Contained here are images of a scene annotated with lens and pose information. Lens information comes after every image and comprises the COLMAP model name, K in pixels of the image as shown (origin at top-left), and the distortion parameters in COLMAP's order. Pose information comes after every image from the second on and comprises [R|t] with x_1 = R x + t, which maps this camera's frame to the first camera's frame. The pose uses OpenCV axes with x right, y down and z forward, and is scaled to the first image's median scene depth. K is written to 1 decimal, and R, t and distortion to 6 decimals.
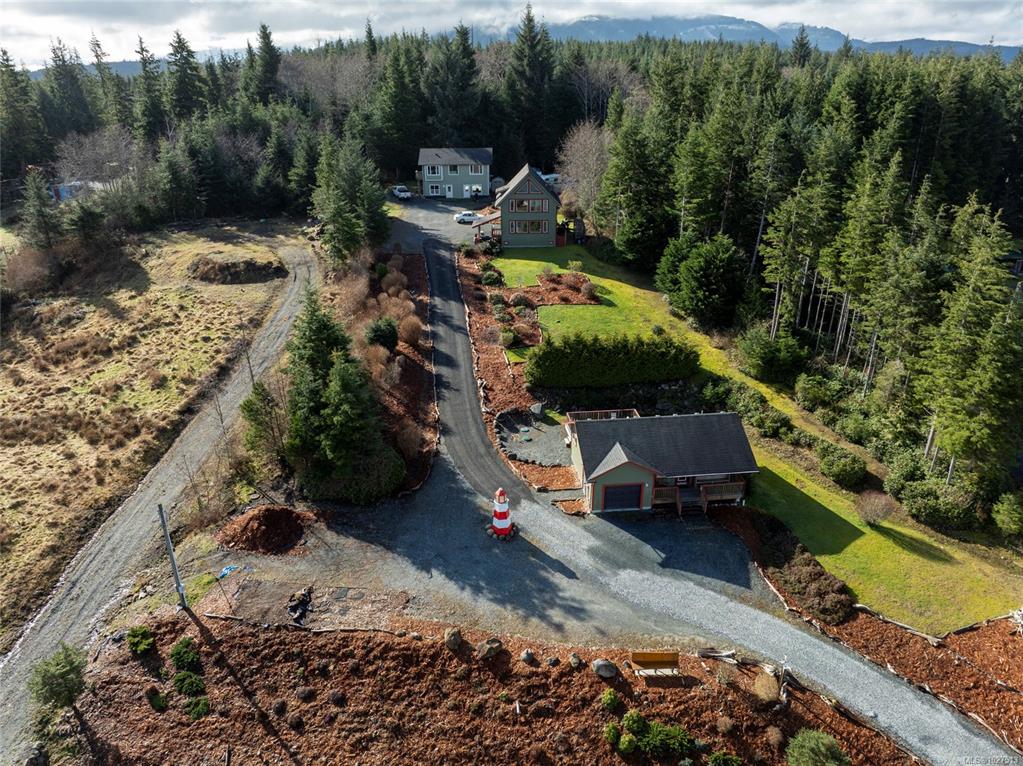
lens RADIAL K [[718.3, 0, 510.1], [0, 718.3, 389.7], [0, 0, 1]] dist [-0.038620, 0.004647]
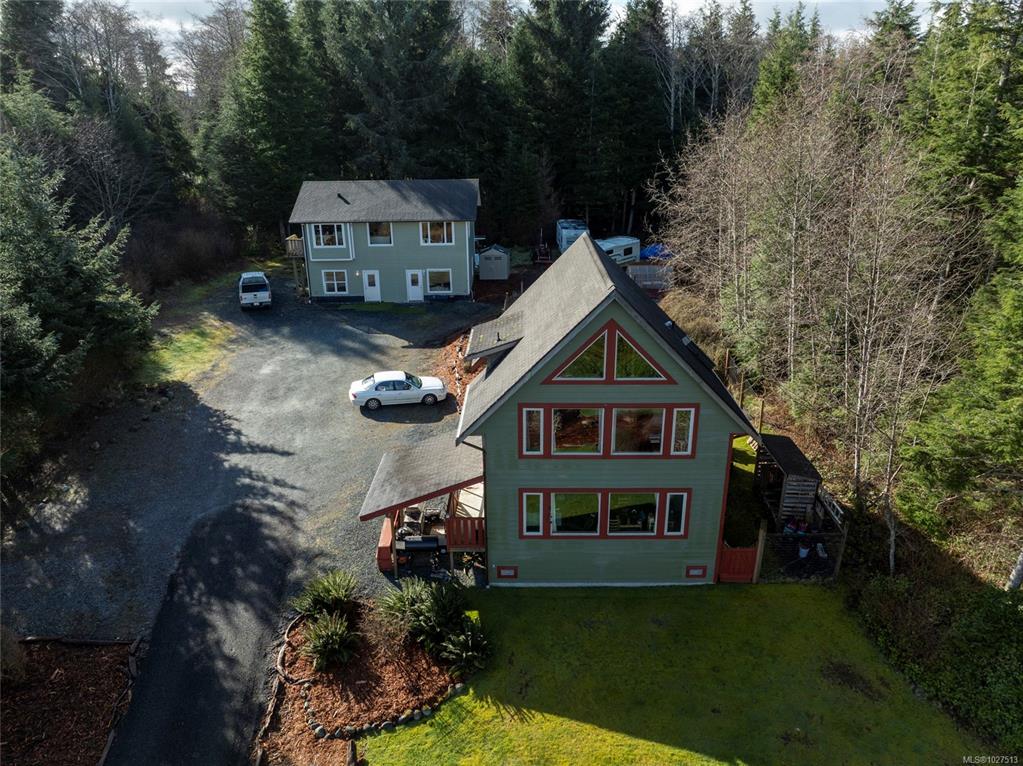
lens RADIAL K [[718.3, 0, 510.1], [0, 718.3, 389.7], [0, 0, 1]] dist [-0.038620, 0.004647]
pose [[0.999893, 0.000232, -0.014596, -0.001988], [-0.000854, 0.999093, -0.042573, -0.420956], [0.014573, 0.042581, 0.998987, 1.253927]]
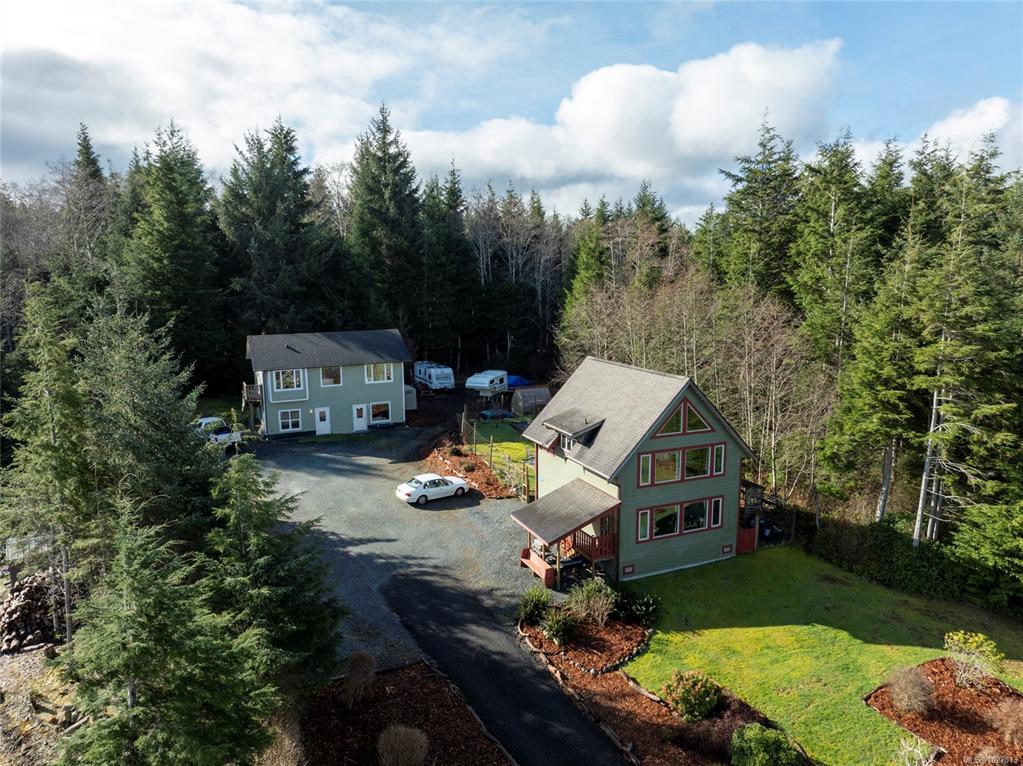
lens RADIAL K [[718.3, 0, 510.1], [0, 718.3, 389.7], [0, 0, 1]] dist [-0.038620, 0.004647]
pose [[0.916241, -0.068739, 0.394685, -0.325808], [0.163132, 0.963812, -0.210843, -0.372692], [-0.365909, 0.257569, 0.894298, 1.113282]]
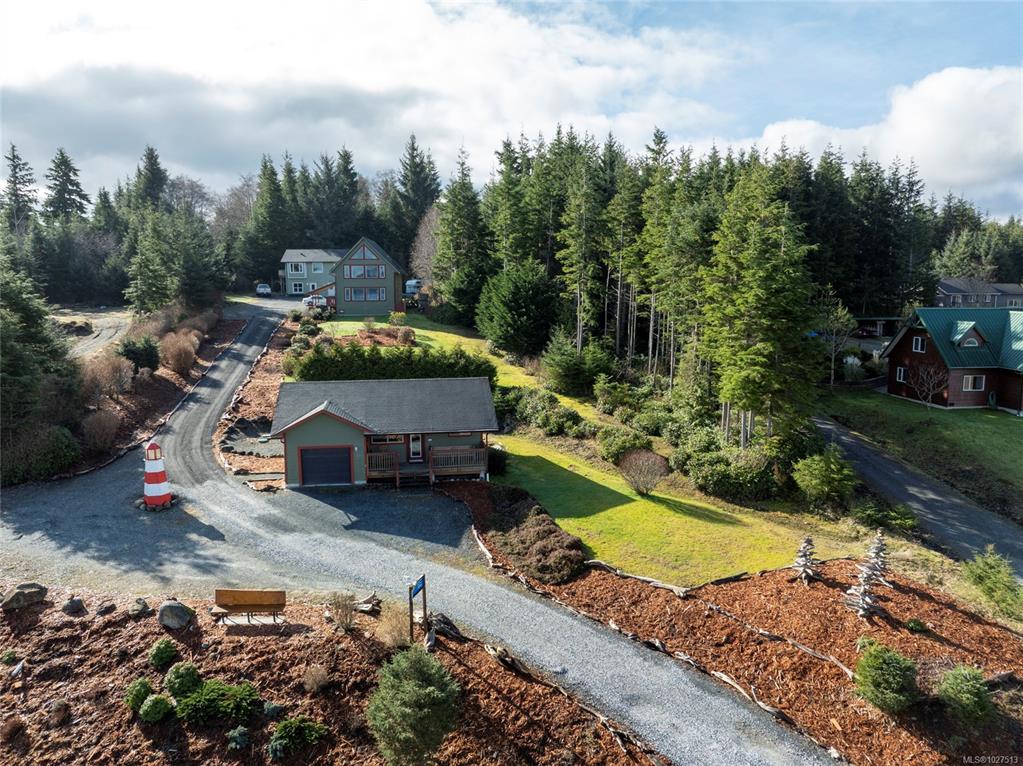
lens RADIAL K [[718.3, 0, 510.1], [0, 718.3, 389.7], [0, 0, 1]] dist [-0.038620, 0.004647]
pose [[0.998768, -0.005663, 0.049294, 0.278199], [0.018584, 0.963850, -0.265797, 0.245059], [-0.046007, 0.266386, 0.962768, 0.186369]]
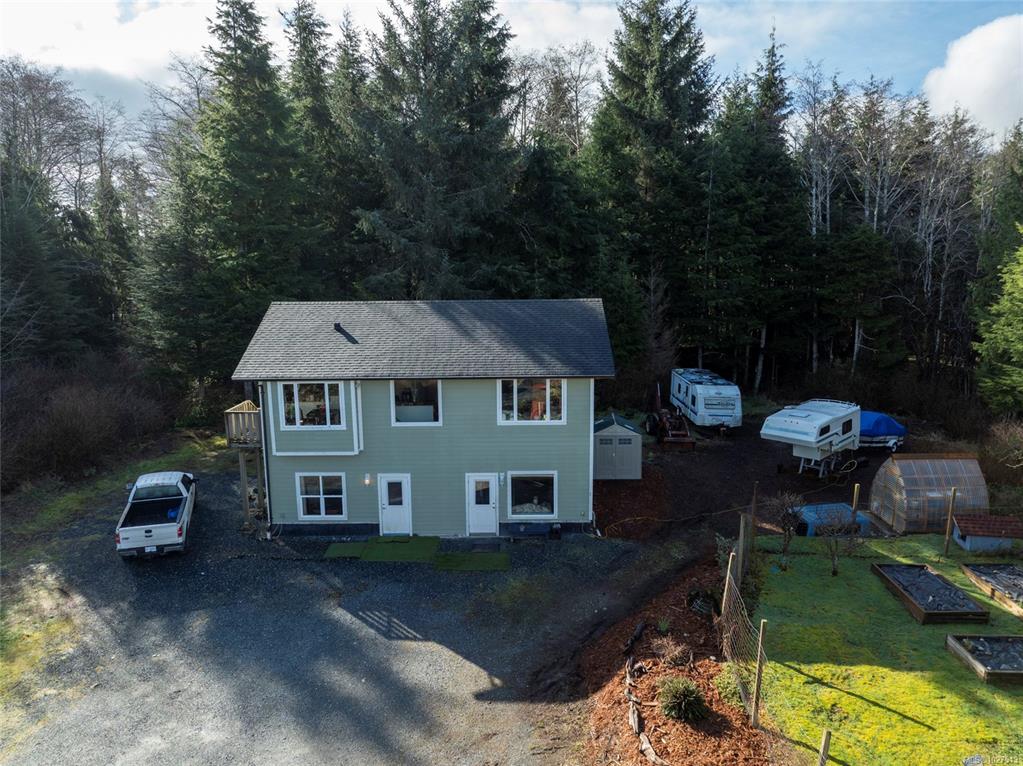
lens RADIAL K [[718.3, 0, 510.1], [0, 718.3, 389.7], [0, 0, 1]] dist [-0.038620, 0.004647]
pose [[0.999855, -0.000915, -0.016998, -0.102990], [-0.003108, 0.971951, -0.235162, -0.545779], [0.016736, 0.235181, 0.971807, 1.668866]]
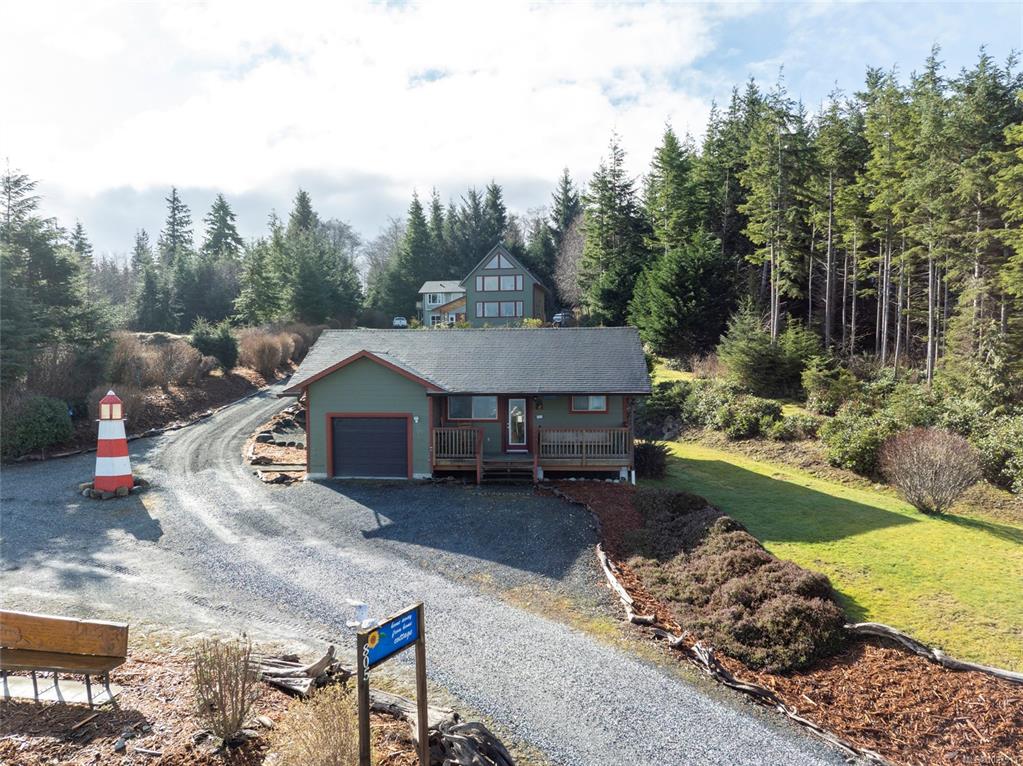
lens RADIAL K [[718.3, 0, 510.1], [0, 718.3, 389.7], [0, 0, 1]] dist [-0.038620, 0.004647]
pose [[0.985056, 0.005293, -0.172153, 0.291339], [-0.068746, 0.928538, -0.364816, 0.248368], [0.157920, 0.371199, 0.915026, 0.482652]]
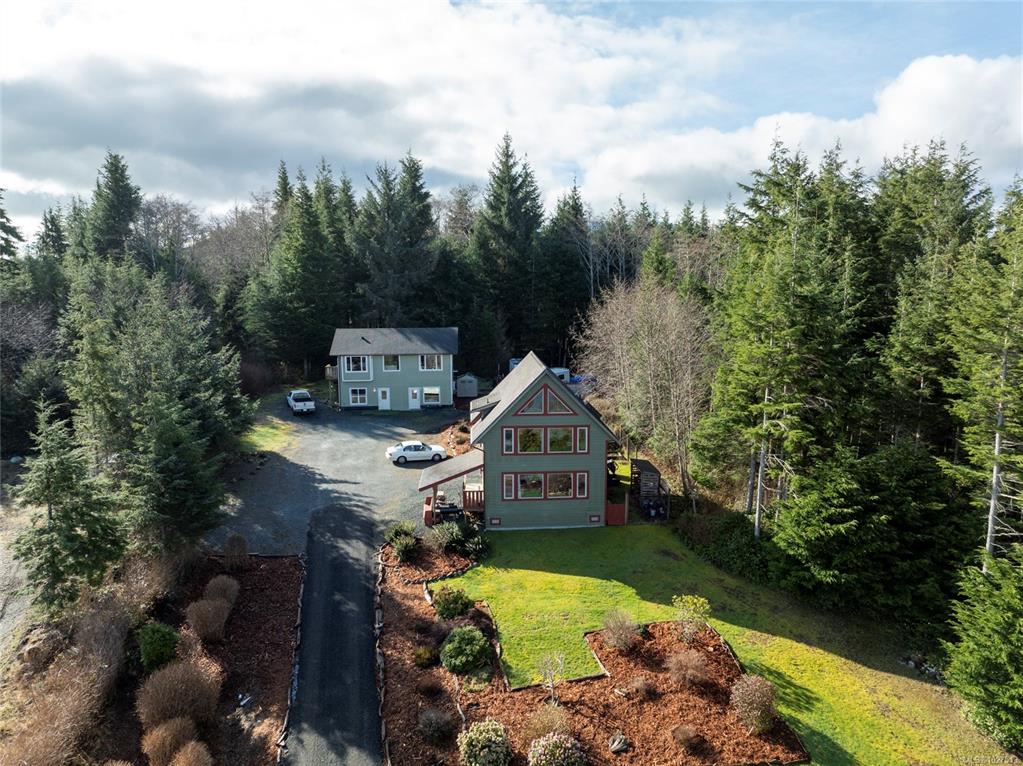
lens RADIAL K [[718.3, 0, 510.1], [0, 718.3, 389.7], [0, 0, 1]] dist [-0.038620, 0.004647]
pose [[0.998138, -0.008380, 0.060426, -0.037773], [0.023454, 0.967099, -0.253315, -0.281182], [-0.056315, 0.254261, 0.965495, 0.901332]]
